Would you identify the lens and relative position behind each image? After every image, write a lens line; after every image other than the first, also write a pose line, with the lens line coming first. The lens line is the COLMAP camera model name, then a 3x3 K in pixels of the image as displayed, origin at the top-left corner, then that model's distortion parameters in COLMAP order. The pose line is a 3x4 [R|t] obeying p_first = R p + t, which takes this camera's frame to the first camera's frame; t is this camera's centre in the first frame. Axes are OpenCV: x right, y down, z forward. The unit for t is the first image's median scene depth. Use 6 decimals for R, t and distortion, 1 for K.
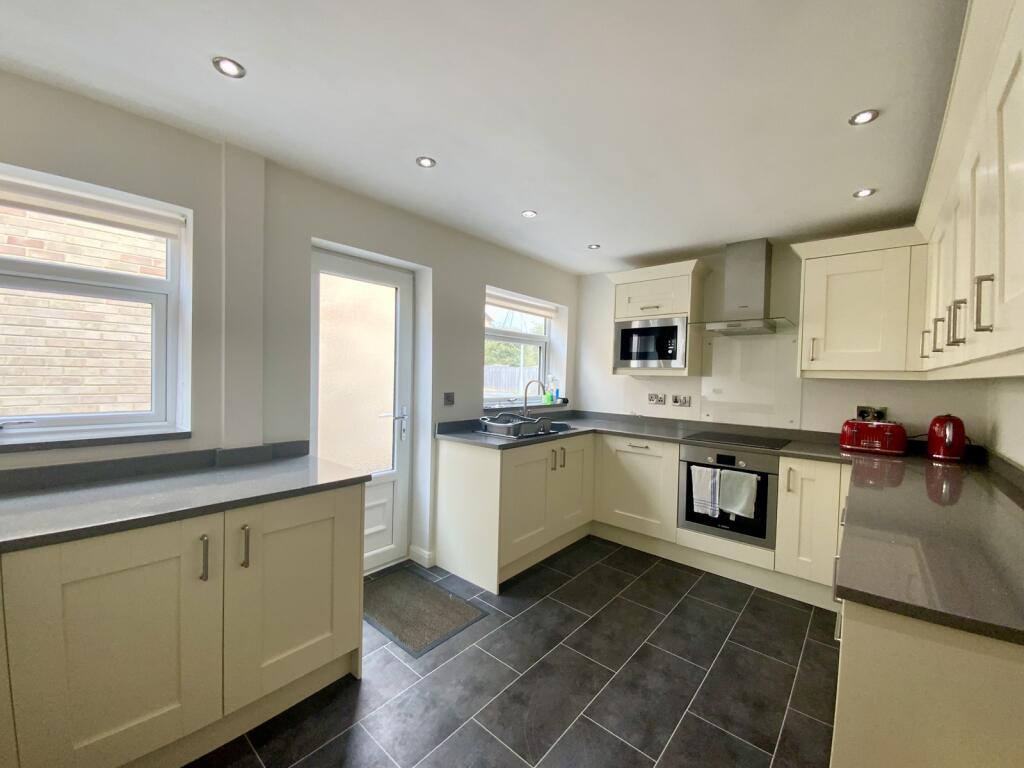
lens RADIAL K [[414.1, 0, 512.0], [0, 414.1, 384.0], [0, 0, 1]] dist [0.000827, -0.000317]
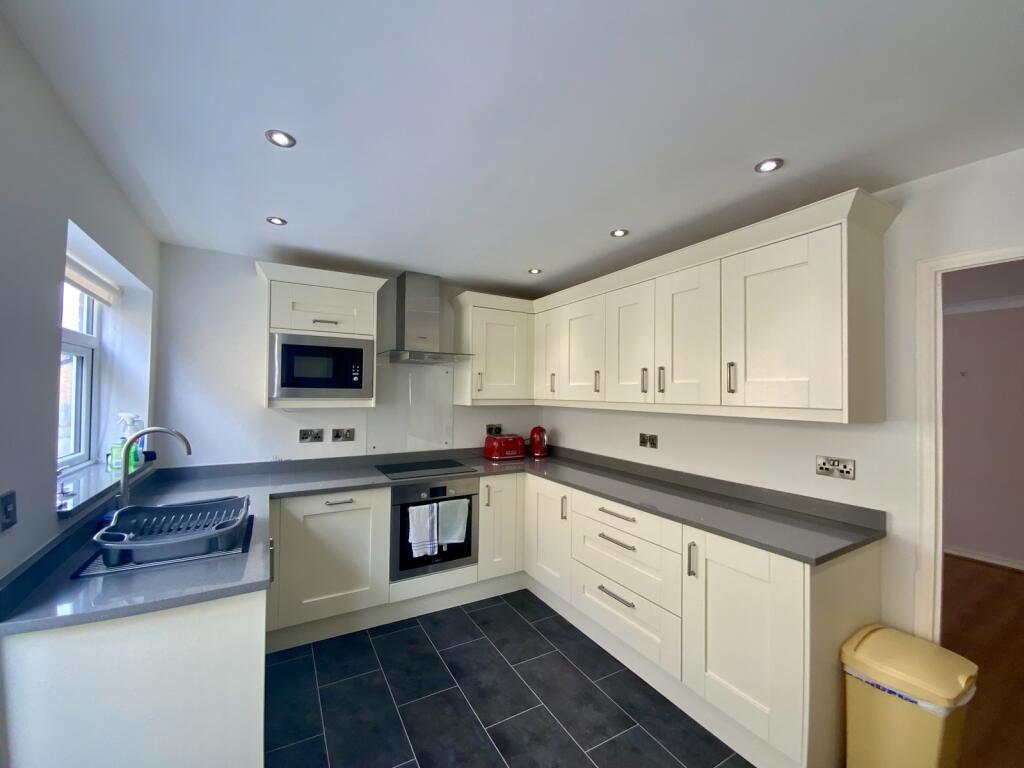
lens RADIAL K [[414.1, 0, 512.0], [0, 414.1, 384.0], [0, 0, 1]] dist [0.000827, -0.000317]
pose [[0.326899, -0.004591, 0.945048, -0.360004], [0.020909, 0.999779, -0.002375, -0.069121], [-0.944828, 0.020537, 0.326922, 0.503035]]
